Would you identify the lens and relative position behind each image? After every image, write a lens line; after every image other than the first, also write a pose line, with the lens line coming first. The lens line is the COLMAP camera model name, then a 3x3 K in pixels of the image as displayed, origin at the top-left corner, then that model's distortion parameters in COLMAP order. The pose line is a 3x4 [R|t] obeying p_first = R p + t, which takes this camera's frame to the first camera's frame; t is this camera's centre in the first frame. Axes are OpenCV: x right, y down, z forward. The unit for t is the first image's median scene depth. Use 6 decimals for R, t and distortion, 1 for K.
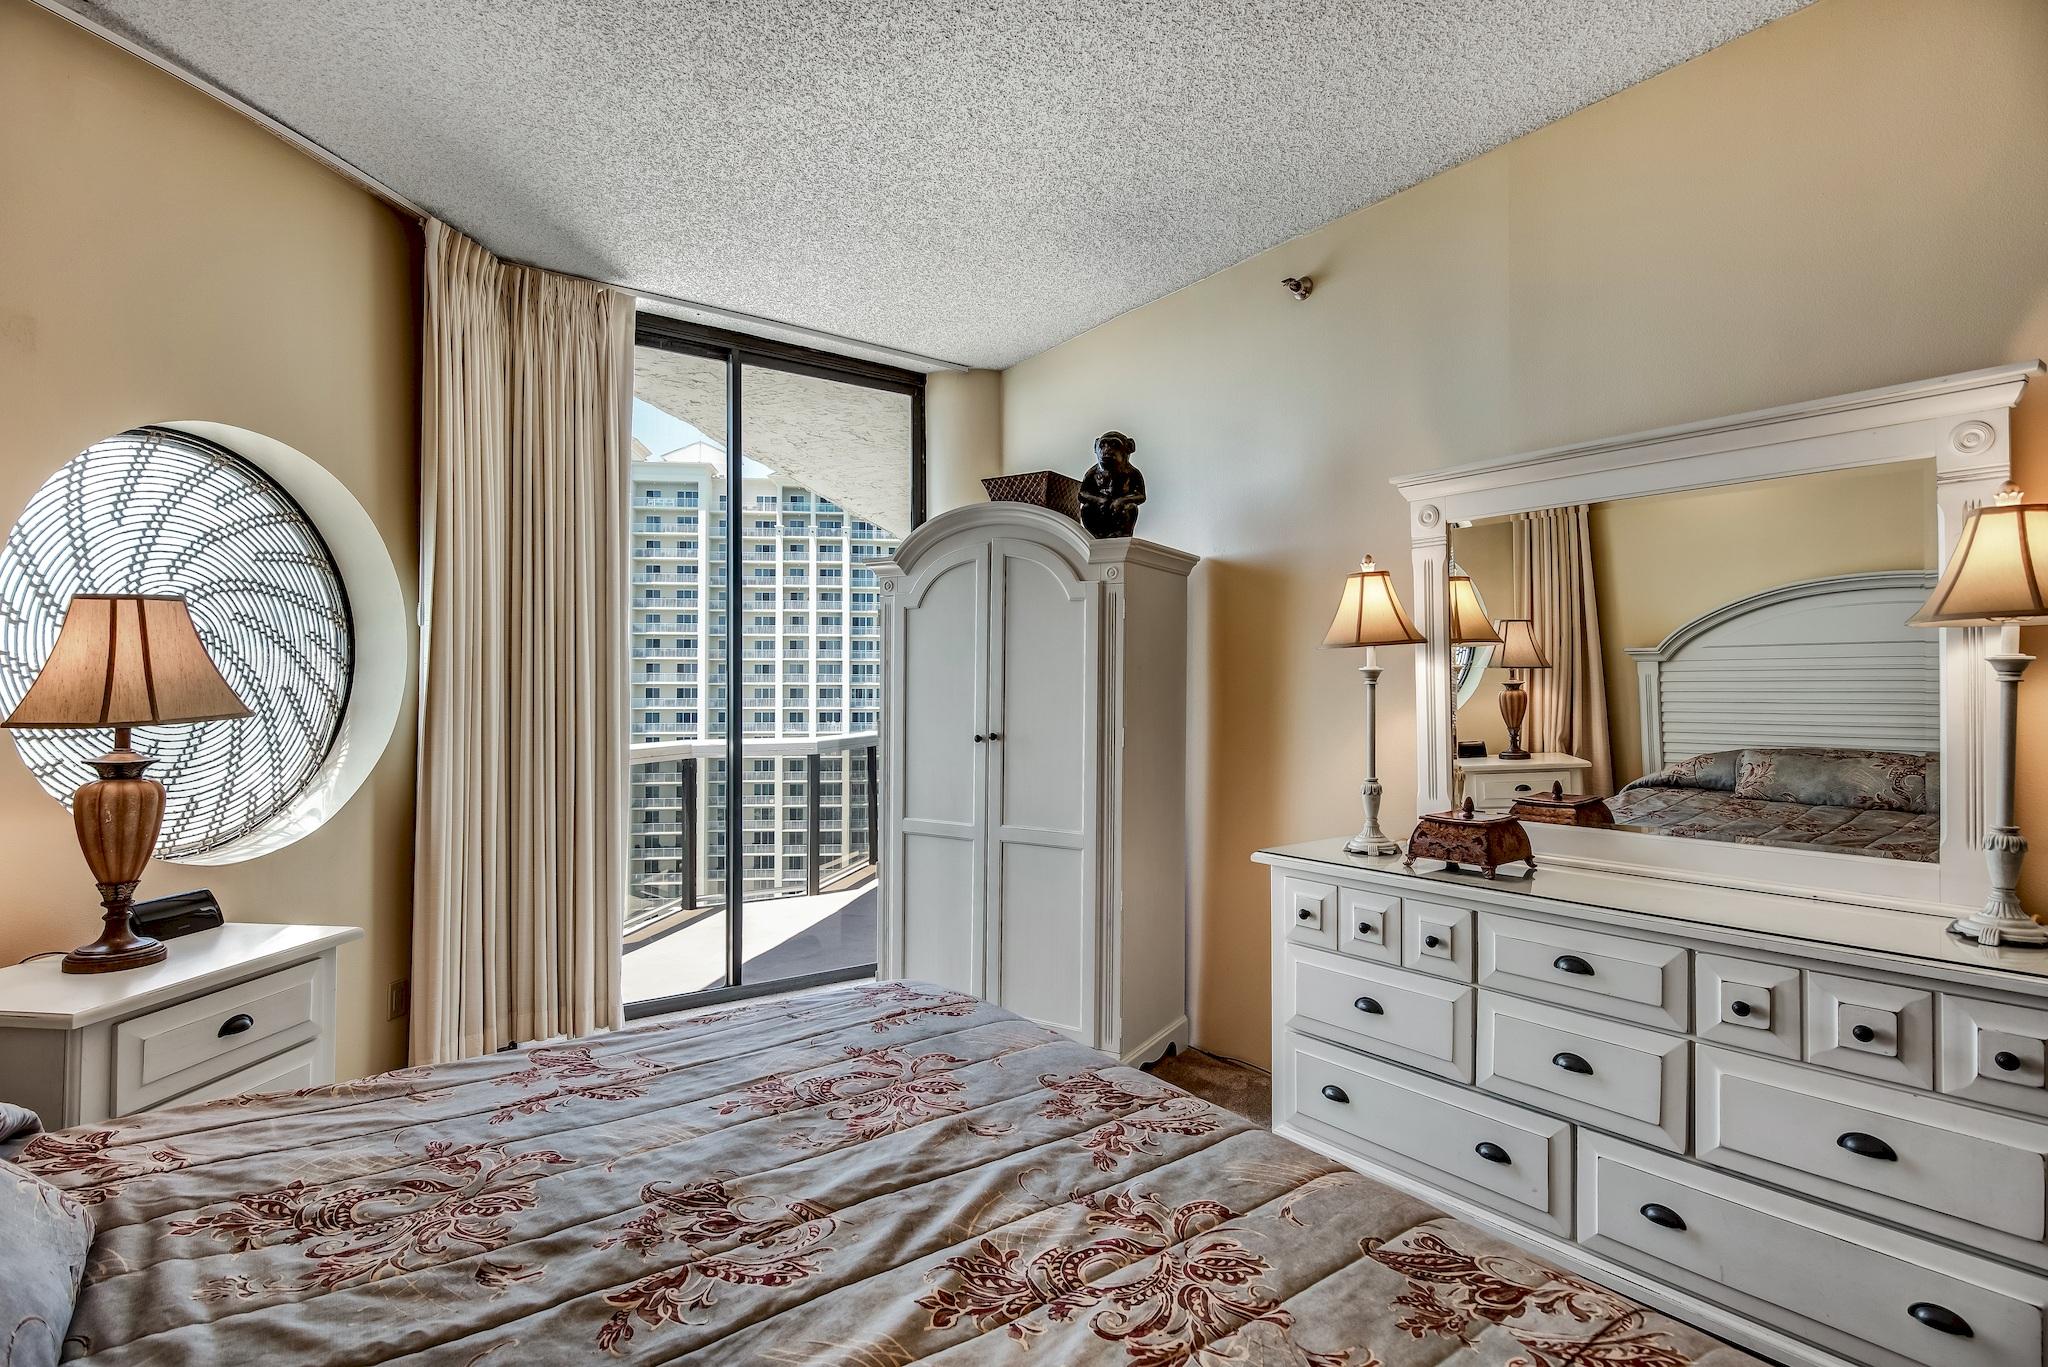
lens RADIAL K [[1023.7, 0, 985.7], [0, 1023.7, 680.7], [0, 0, 1]] dist [-0.002556, -0.000138]
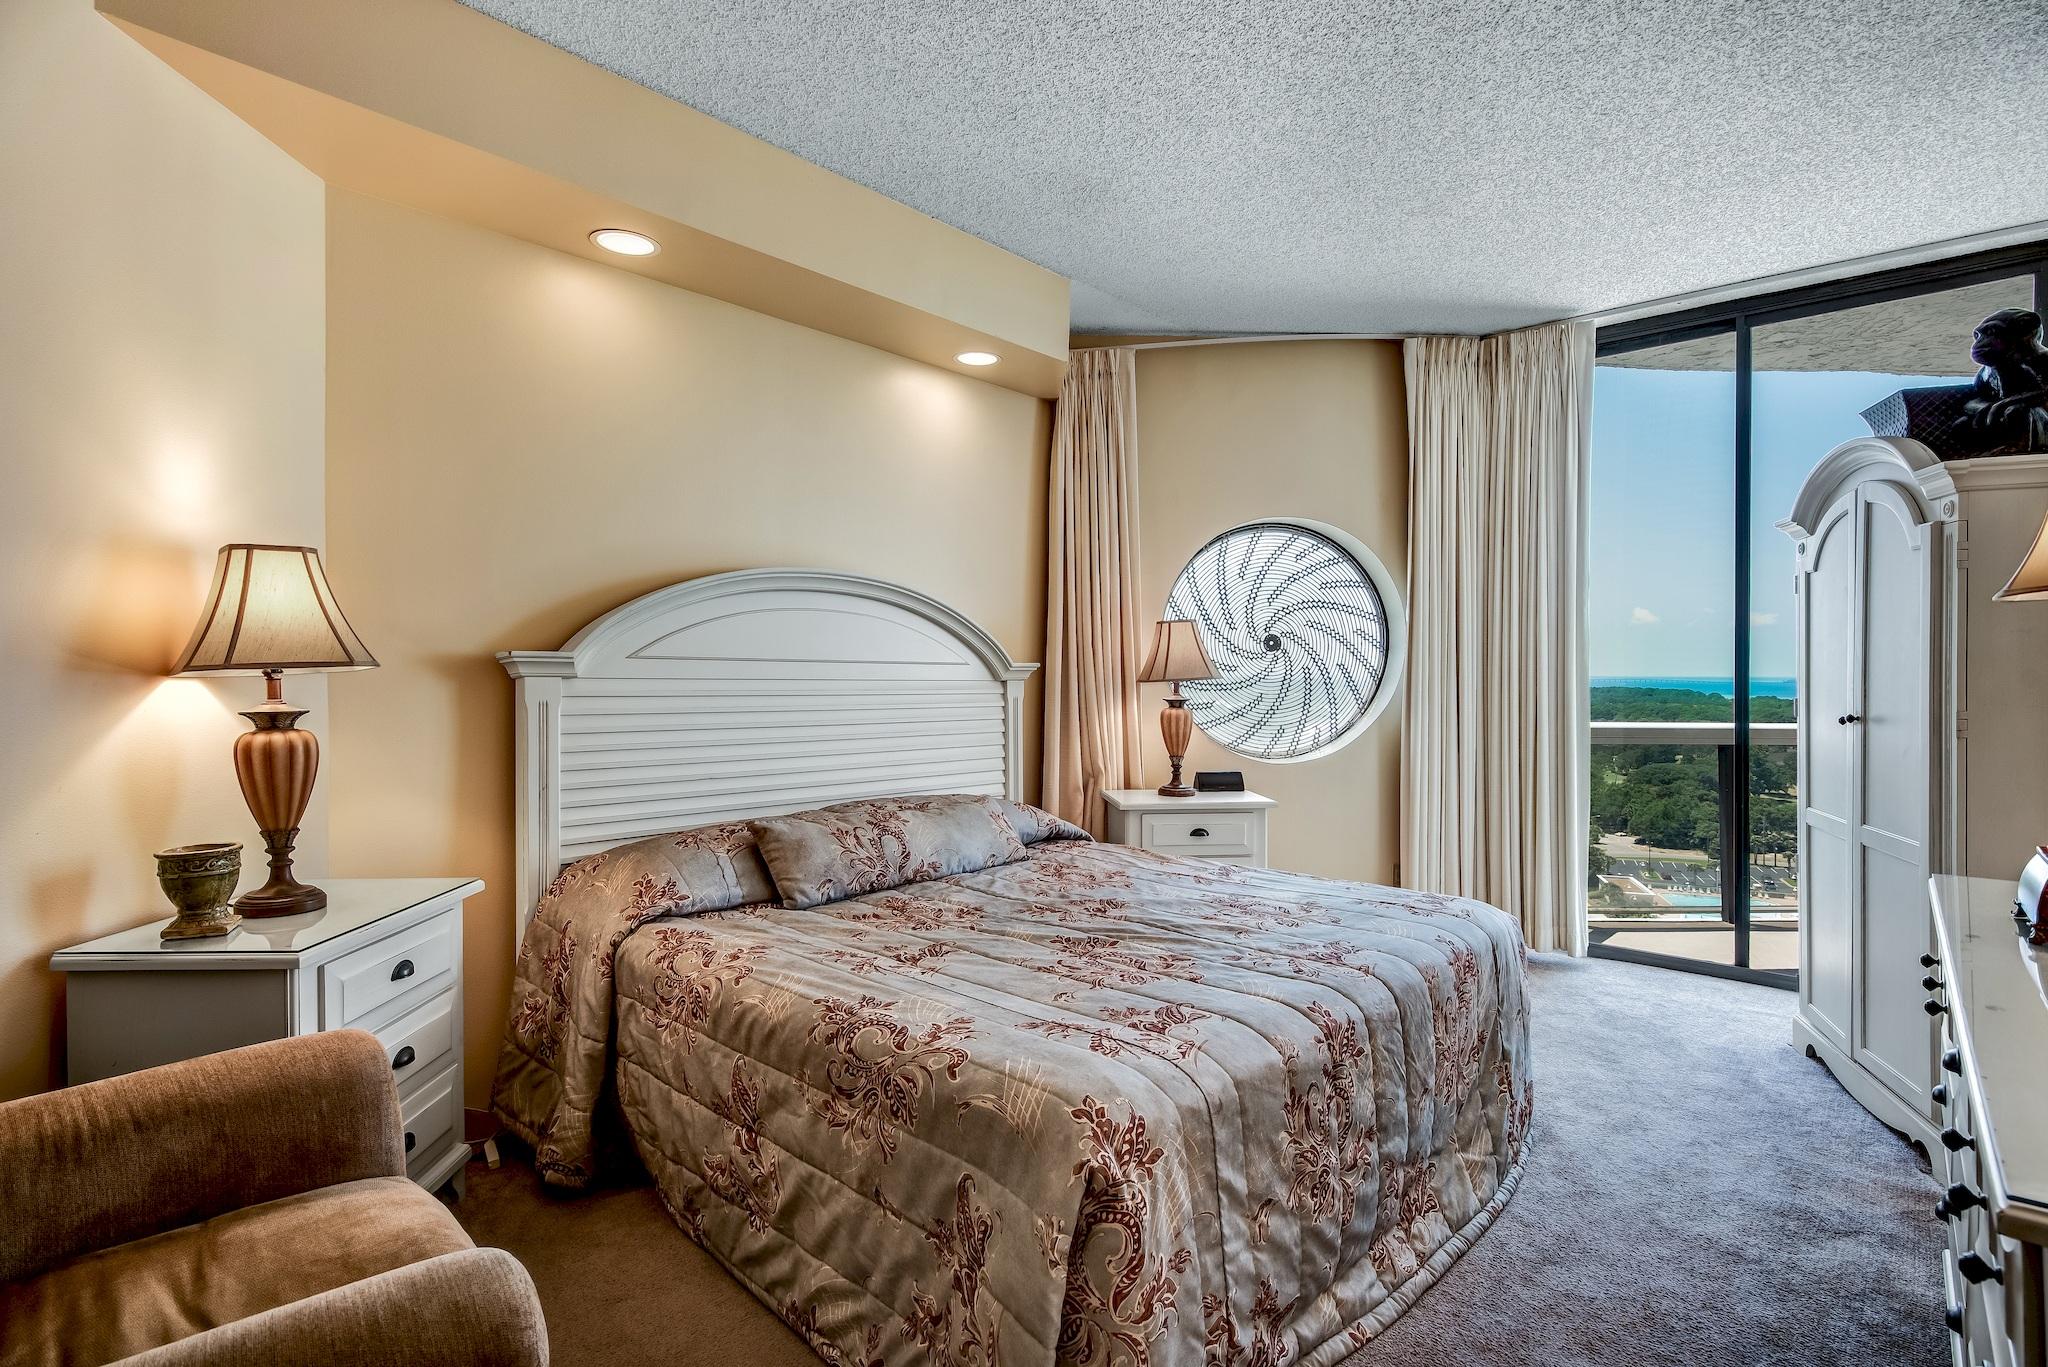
lens RADIAL K [[1023.7, 0, 1030.1], [0, 1023.7, 687.6], [0, 0, 1]] dist [-0.002556, -0.000138]
pose [[0.204138, 0.016797, -0.978798, 0.859221], [0.009603, 0.999770, 0.019160, 0.007967], [0.978895, -0.013310, 0.203930, 0.197728]]
